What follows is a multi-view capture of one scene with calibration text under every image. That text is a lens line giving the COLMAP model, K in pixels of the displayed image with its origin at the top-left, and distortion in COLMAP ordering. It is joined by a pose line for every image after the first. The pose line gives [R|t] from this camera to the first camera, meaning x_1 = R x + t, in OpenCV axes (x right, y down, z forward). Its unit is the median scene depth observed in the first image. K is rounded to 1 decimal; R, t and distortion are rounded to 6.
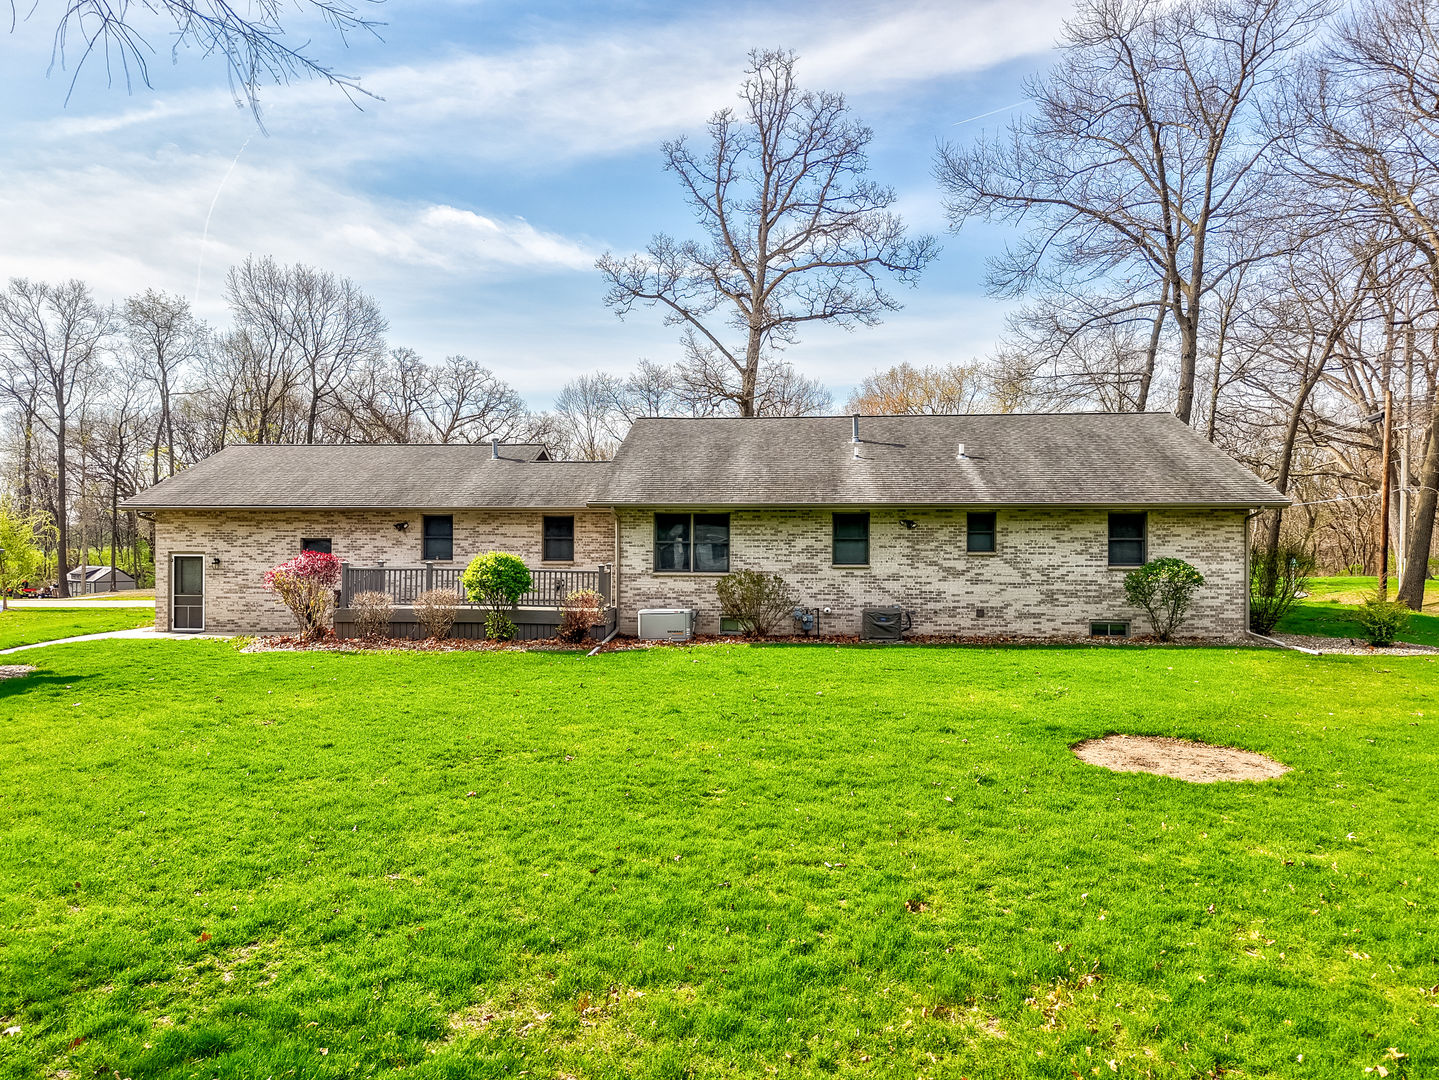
lens RADIAL K [[940.9, 0, 717.5], [0, 940.9, 529.9], [0, 0, 1]] dist [0.051574, -0.050624]
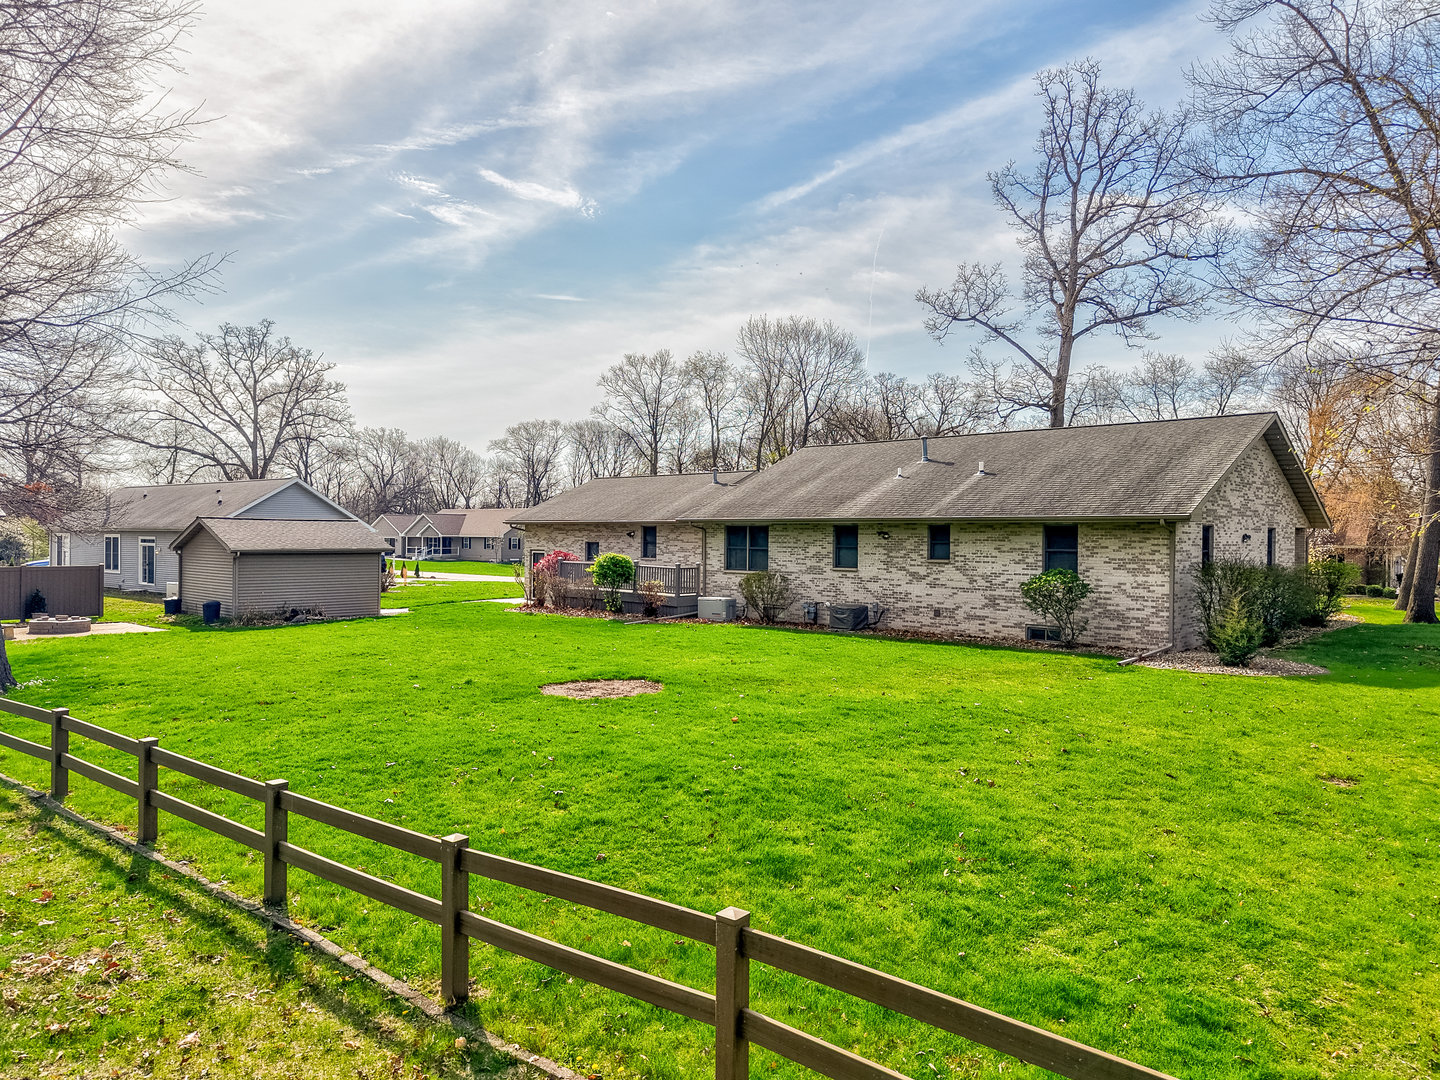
lens RADIAL K [[941.5, 0, 718.0], [0, 941.5, 529.9], [0, 0, 1]] dist [0.051574, -0.050624]
pose [[0.784037, 0.000324, -0.620714, 0.777022], [0.000986, 0.999998, 0.001767, -0.015057], [0.620714, -0.001997, 0.784035, -0.064589]]
